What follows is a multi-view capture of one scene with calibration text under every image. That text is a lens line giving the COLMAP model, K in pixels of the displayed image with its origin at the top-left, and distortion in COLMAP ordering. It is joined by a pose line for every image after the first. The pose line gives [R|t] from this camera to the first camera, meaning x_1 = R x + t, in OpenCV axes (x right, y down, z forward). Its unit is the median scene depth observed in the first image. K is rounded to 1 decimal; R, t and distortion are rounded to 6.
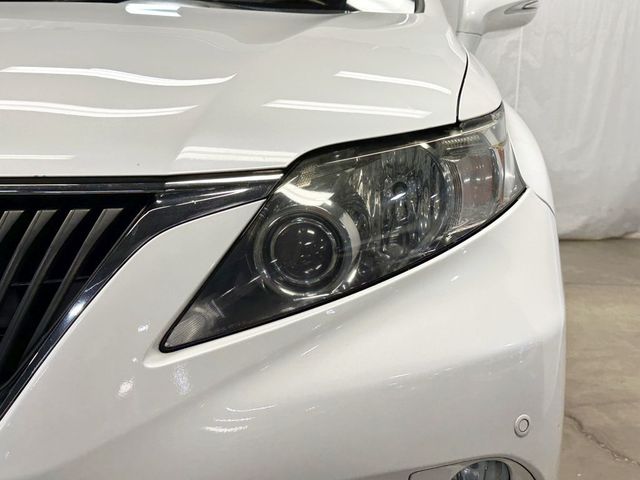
lens RADIAL K [[825.3, 0, 349.4], [0, 825.3, 239.3], [0, 0, 1]] dist [0.156433, -0.378912]
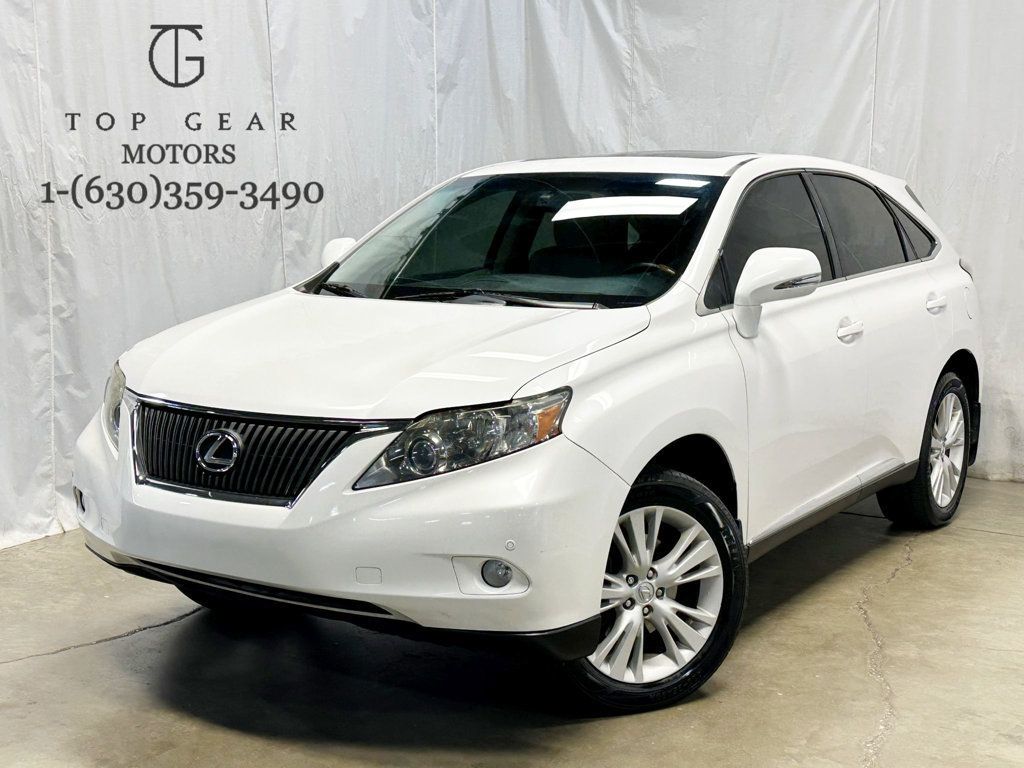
lens RADIAL K [[1382.5, 0, 519.6], [0, 1382.5, 387.9], [0, 0, 1]] dist [0.237129, -0.624084]
pose [[0.877834, 0.045452, -0.476804, 1.826988], [-0.072330, 0.996651, -0.038159, -0.037567], [0.473473, 0.067984, 0.878181, -2.049051]]
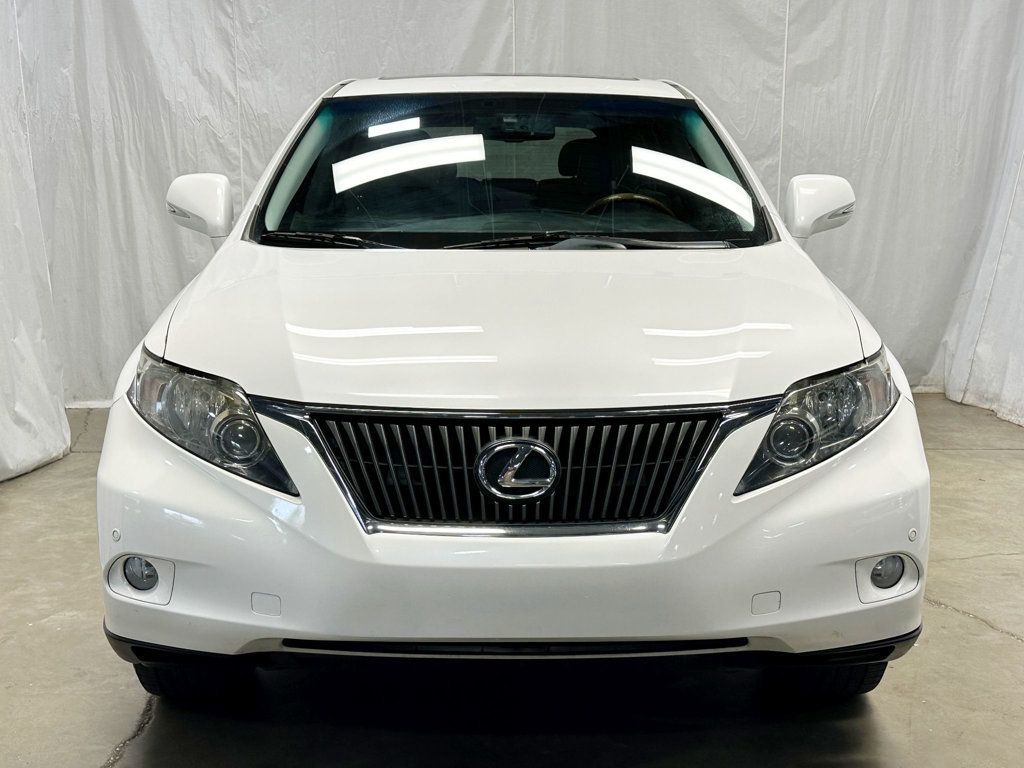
lens RADIAL K [[1320.4, 0, 559.1], [0, 1320.4, 382.9], [0, 0, 1]] dist [0.156433, -0.378912]
pose [[0.995679, -0.035633, 0.085758, -0.731043], [0.036215, 0.999330, -0.005232, -0.100780], [-0.085514, 0.008315, 0.996302, -1.671547]]
